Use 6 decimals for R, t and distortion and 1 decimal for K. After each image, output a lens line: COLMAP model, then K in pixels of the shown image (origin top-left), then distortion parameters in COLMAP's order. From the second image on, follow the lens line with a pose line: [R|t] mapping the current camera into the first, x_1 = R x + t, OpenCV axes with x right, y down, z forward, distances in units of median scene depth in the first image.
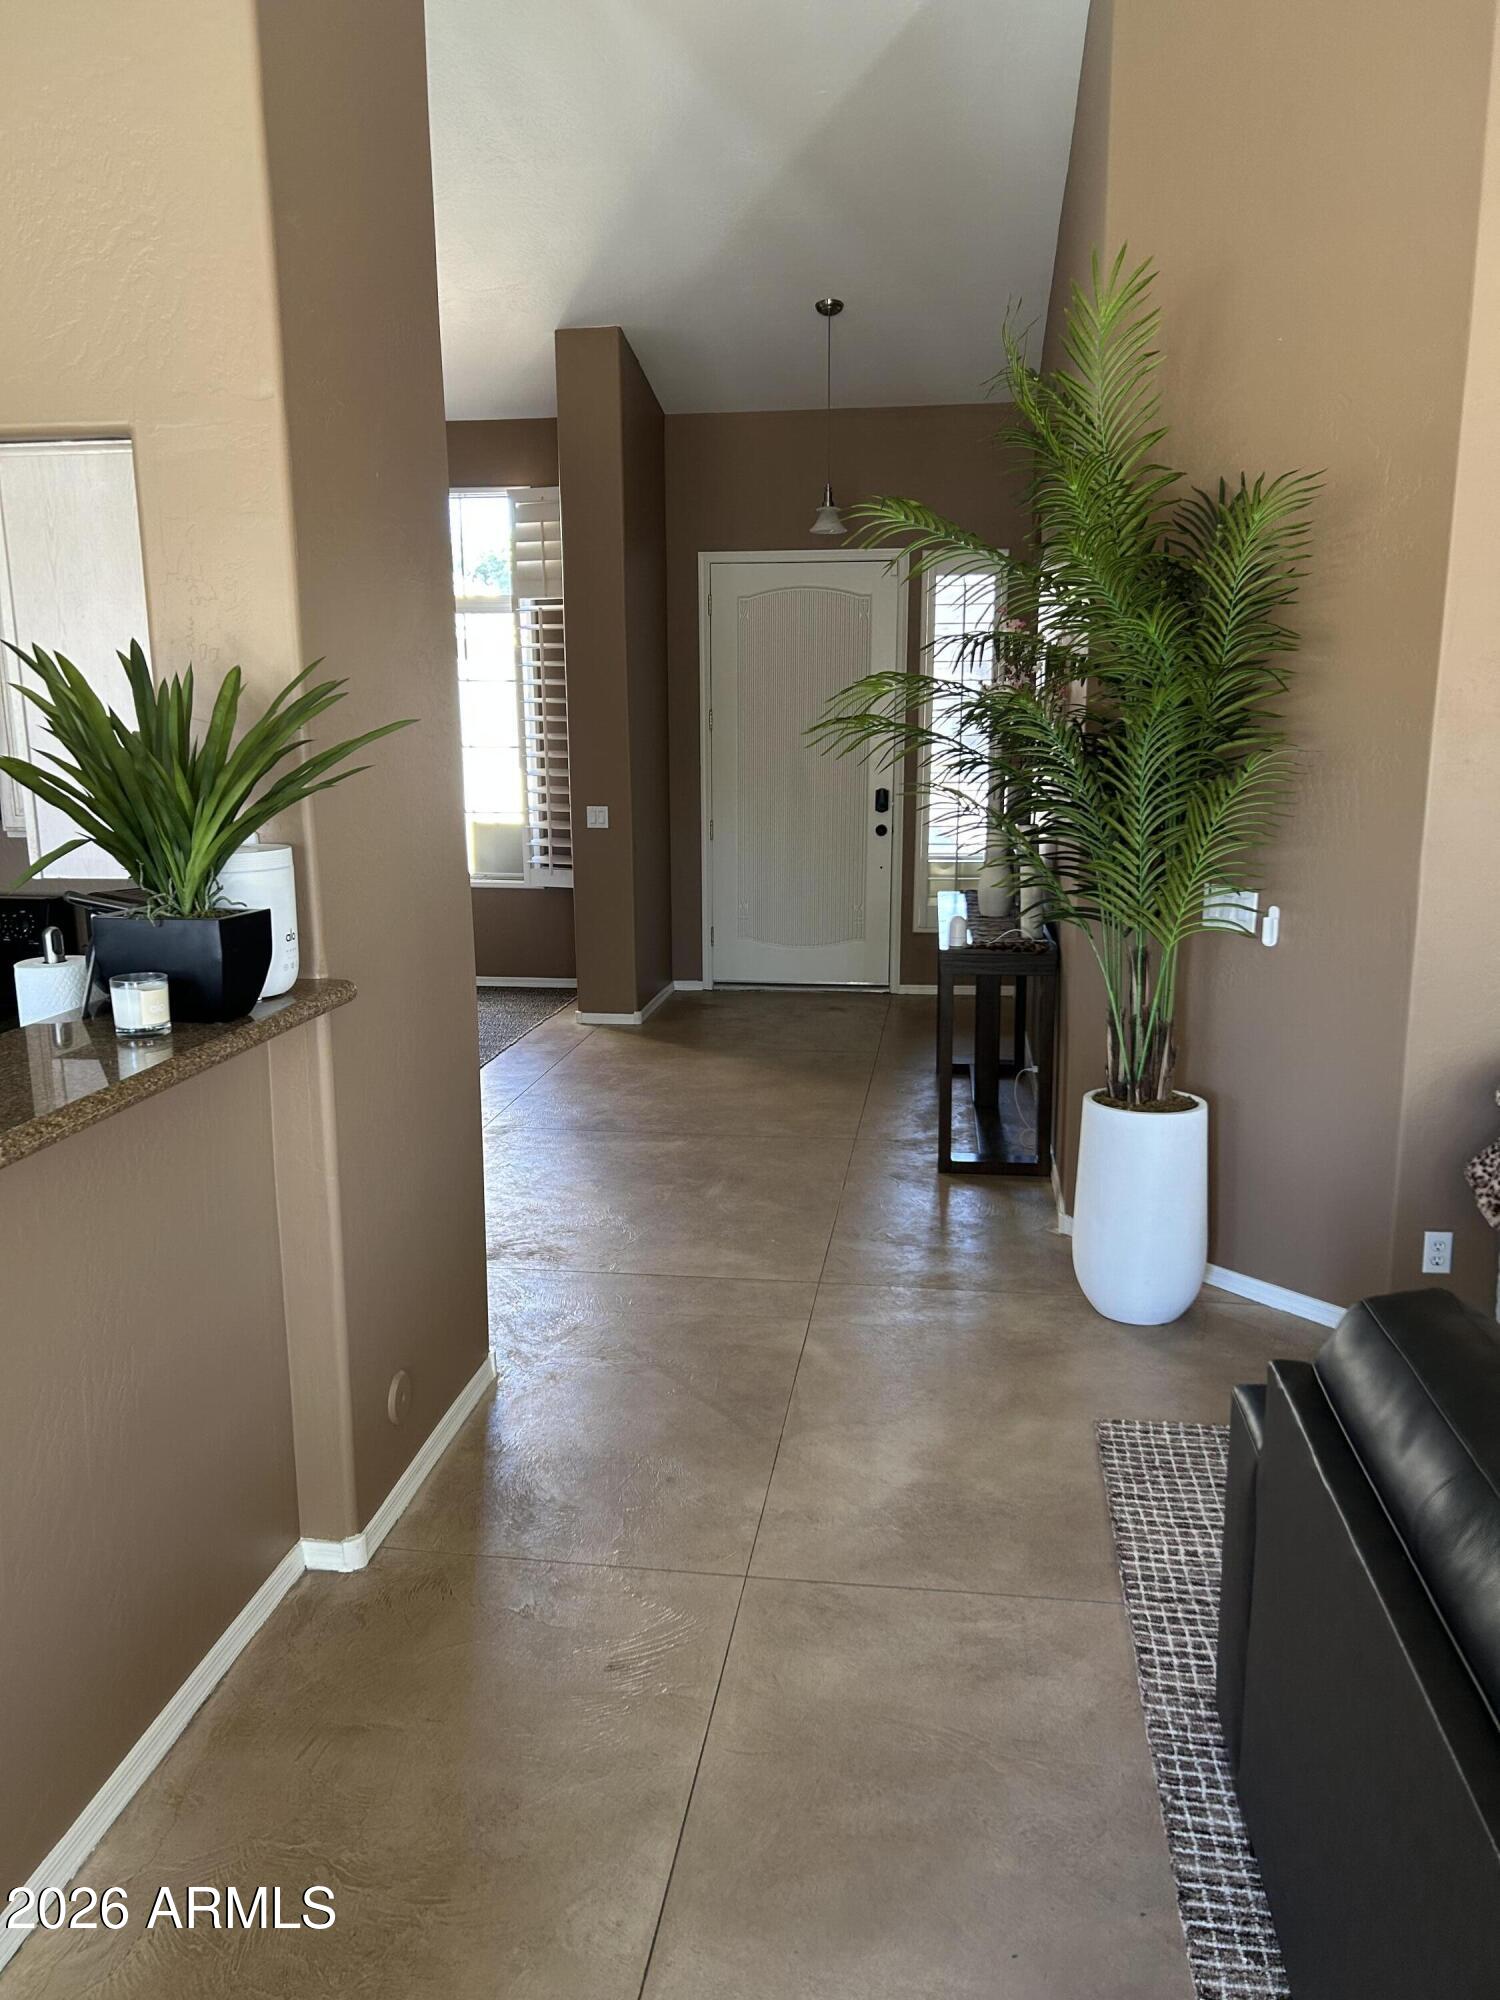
lens RADIAL K [[1515.9, 0, 744.3], [0, 1515.9, 1004.1], [0, 0, 1]] dist [0.047767, -0.052737]
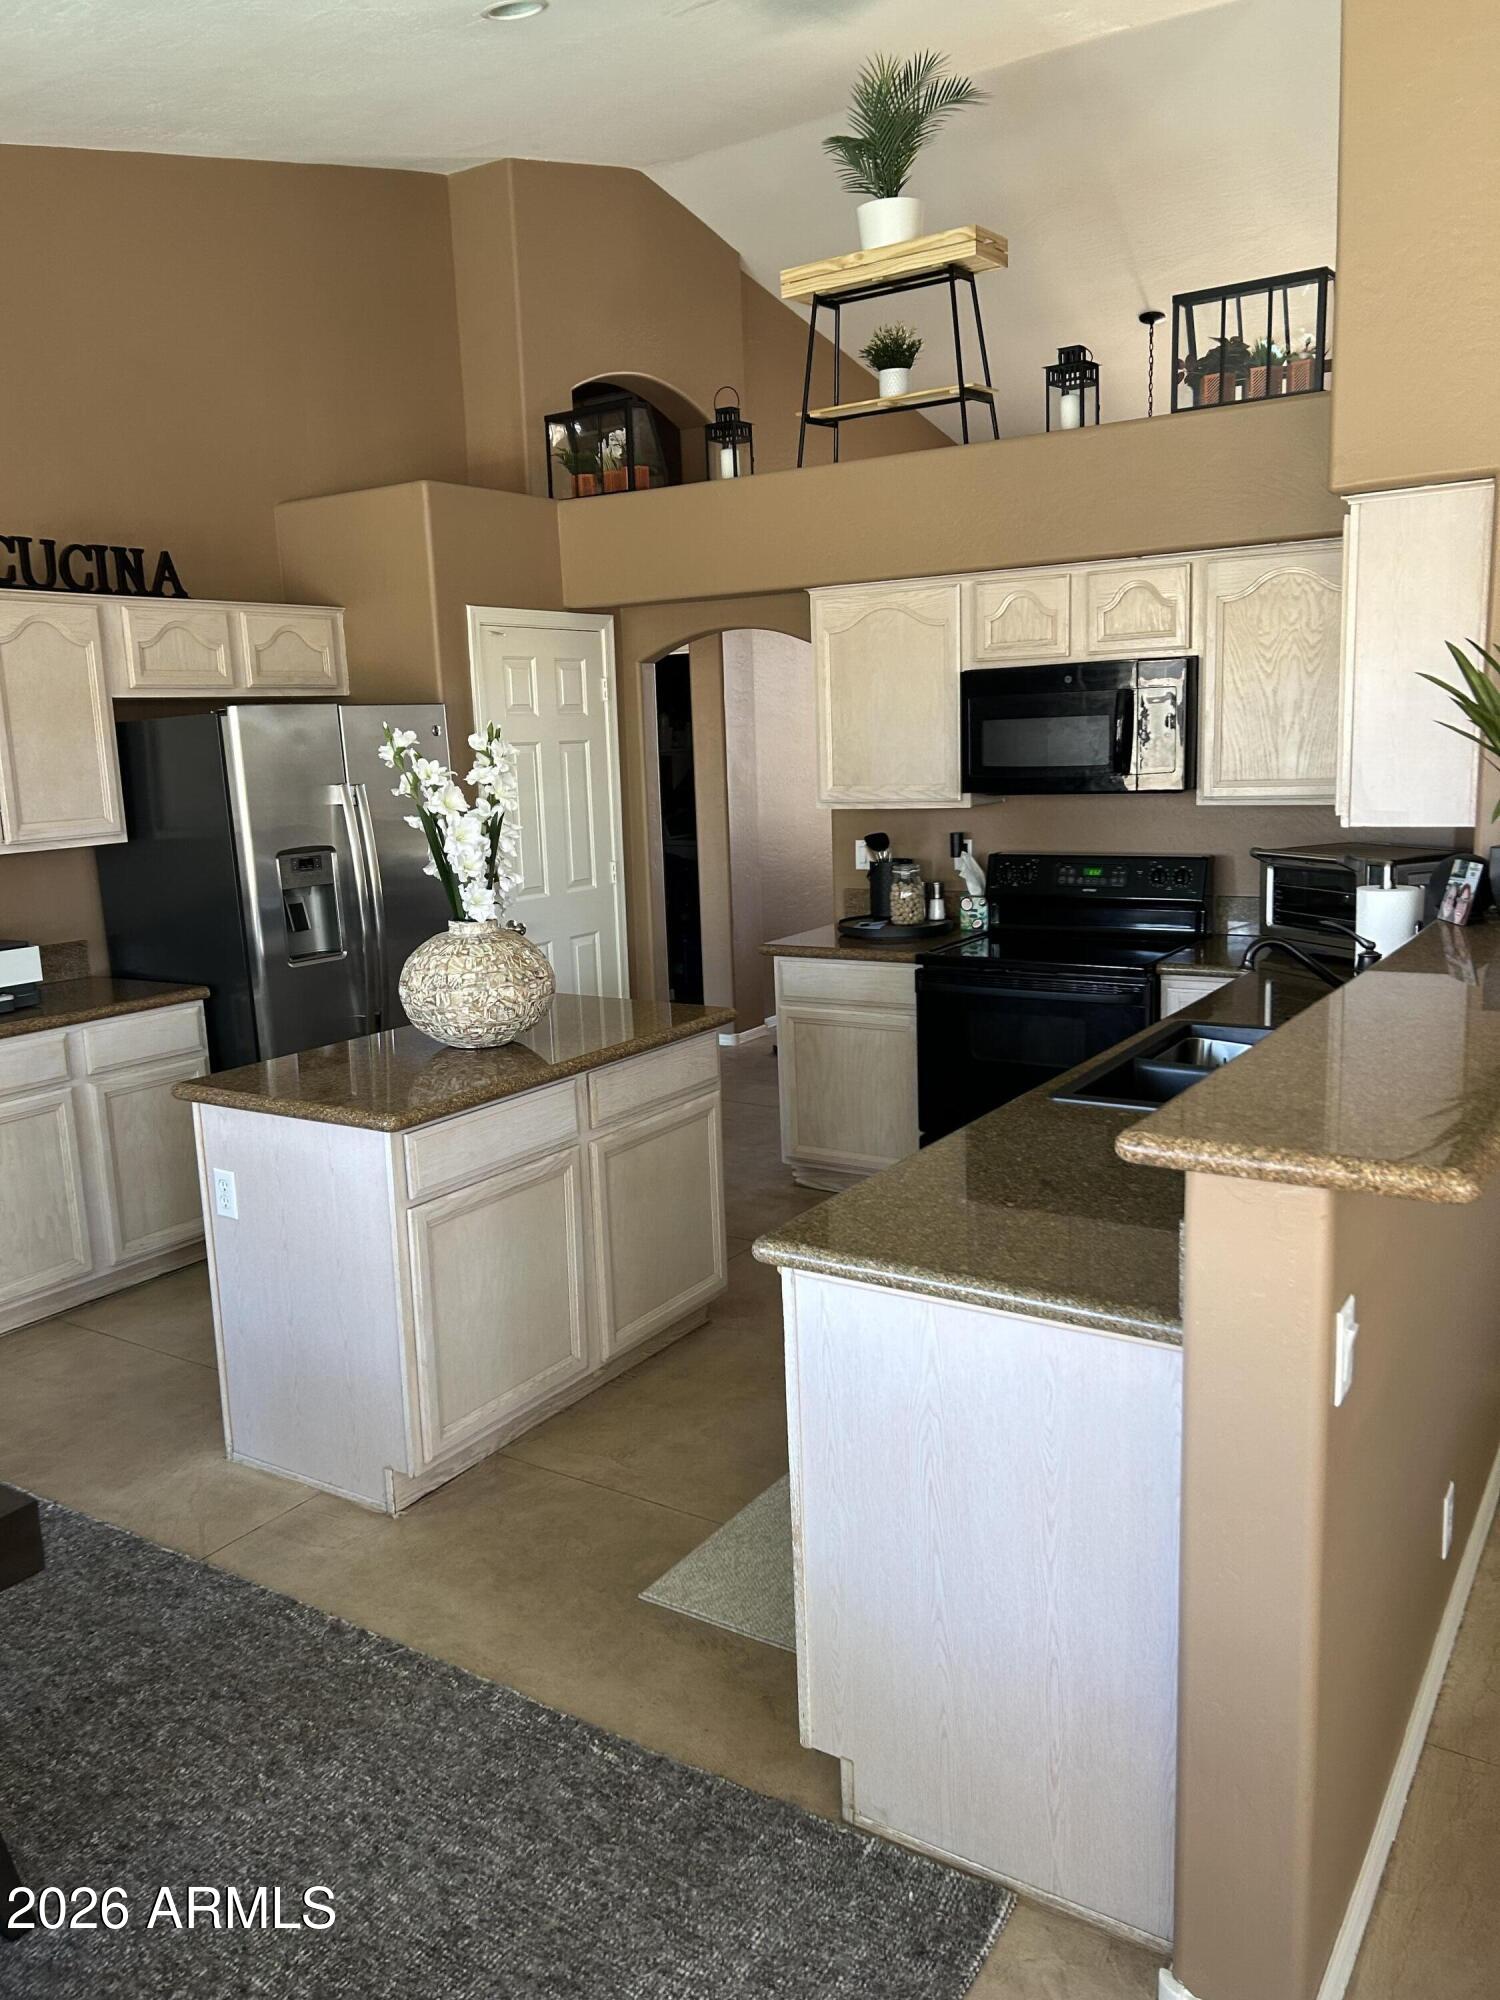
lens RADIAL K [[1505.5, 0, 750.0], [0, 1505.5, 1000.0], [0, 0, 1]] dist [0.081626, -0.149789]
pose [[0.904220, 0.050242, -0.424101, -0.440101], [-0.052612, 0.998596, 0.006127, 0.100084], [0.423813, 0.016772, 0.905594, -0.454907]]
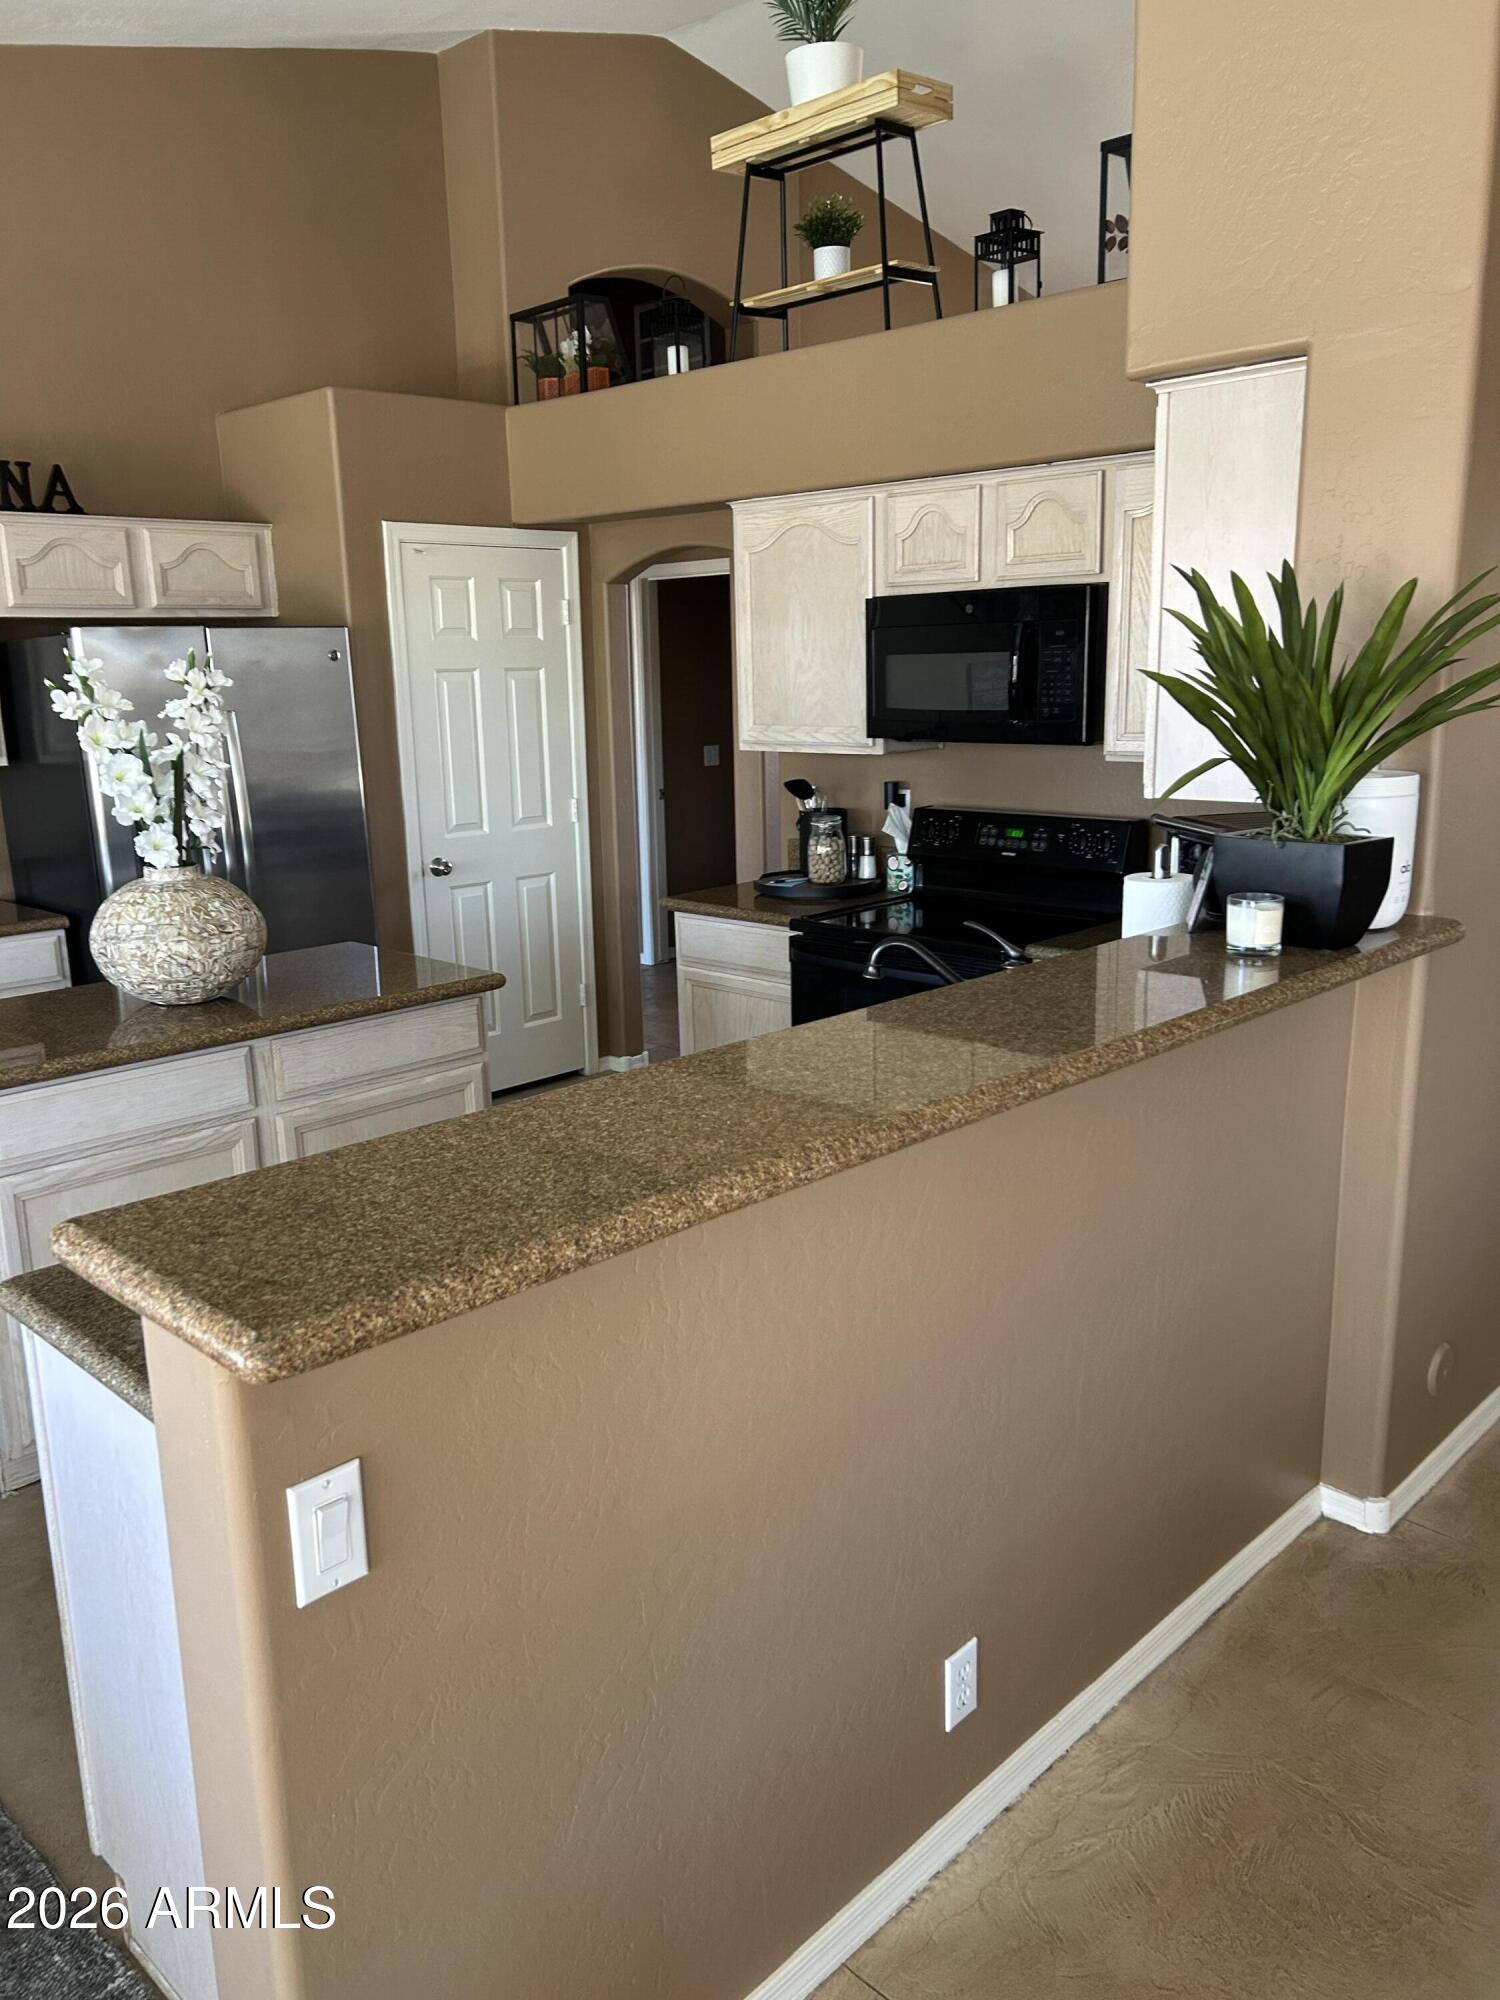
lens RADIAL K [[1515.9, 0, 744.3], [0, 1515.9, 1004.1], [0, 0, 1]] dist [0.047767, -0.052737]
pose [[0.798844, 0.124437, -0.588527, -0.060198], [-0.100781, 0.992227, 0.072998, 0.012689], [0.593036, 0.000998, 0.805175, -0.015194]]
